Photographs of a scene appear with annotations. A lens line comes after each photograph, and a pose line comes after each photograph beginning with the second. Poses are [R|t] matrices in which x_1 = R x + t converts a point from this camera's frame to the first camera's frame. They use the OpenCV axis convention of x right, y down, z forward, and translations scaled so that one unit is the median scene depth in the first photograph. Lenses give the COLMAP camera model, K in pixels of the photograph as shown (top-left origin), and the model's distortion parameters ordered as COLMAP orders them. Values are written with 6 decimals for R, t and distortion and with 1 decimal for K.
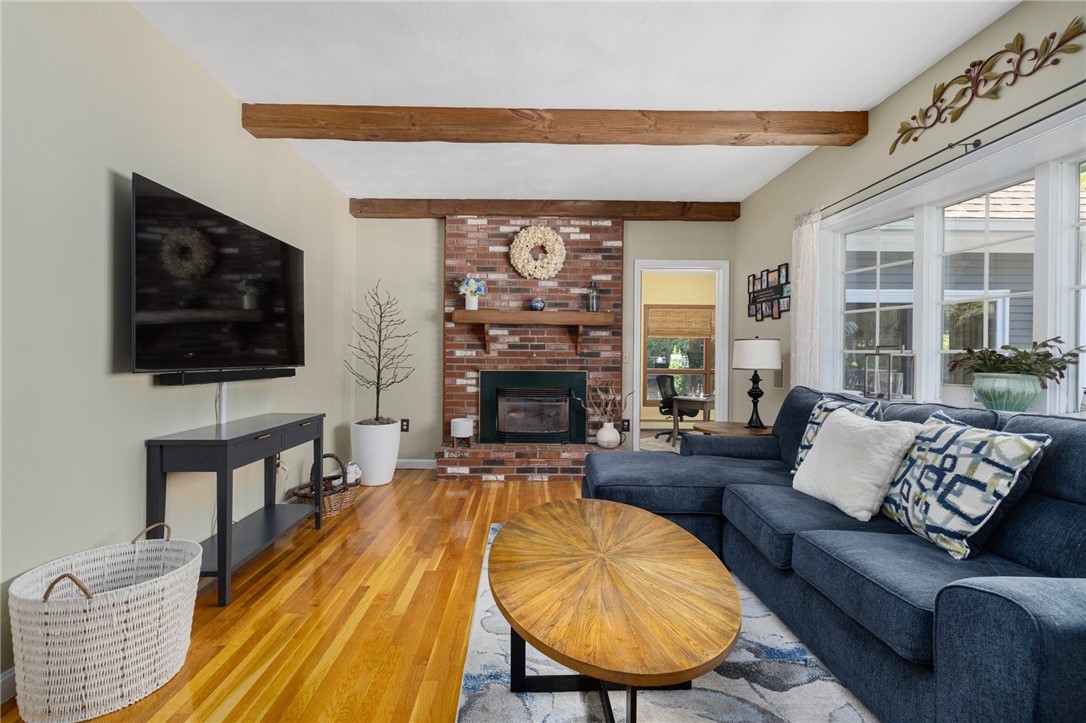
lens RADIAL K [[478.3, 0, 530.2], [0, 478.3, 354.7], [0, 0, 1]] dist [-0.000015, 0.000085]
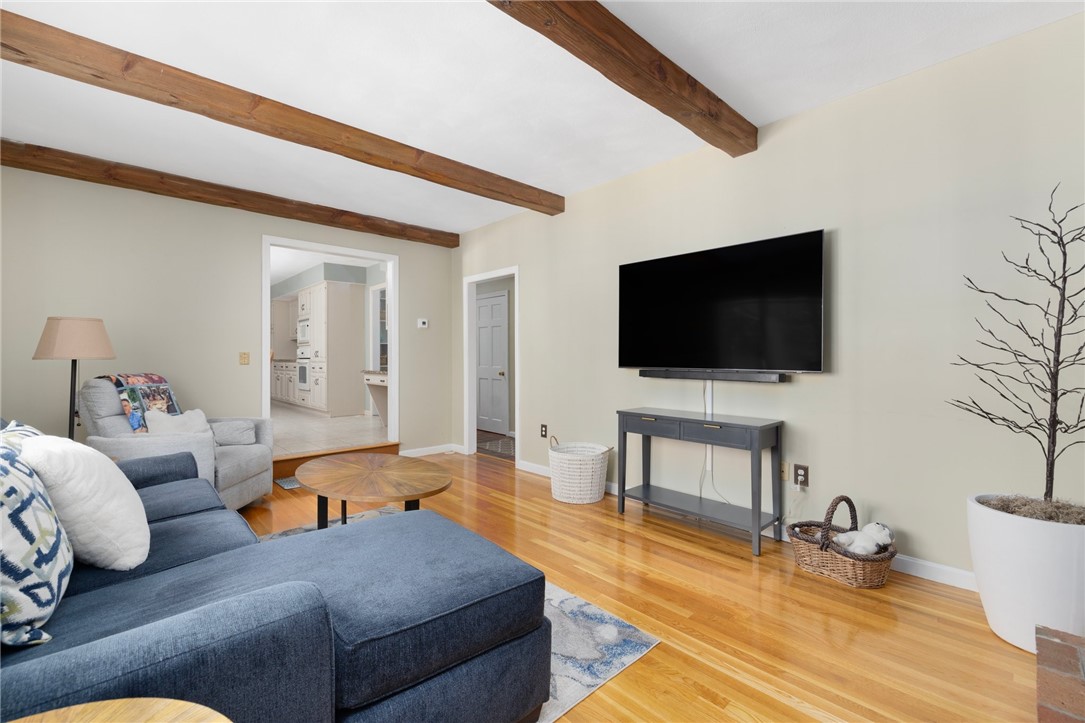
lens RADIAL K [[466.1, 0, 537.6], [0, 466.1, 354.8], [0, 0, 1]] dist [-0.000499, -0.000314]
pose [[-0.740882, -0.003953, -0.671624, 0.601711], [-0.001600, 0.999990, -0.004120, -0.005933], [0.671634, -0.001978, -0.740881, 1.873662]]
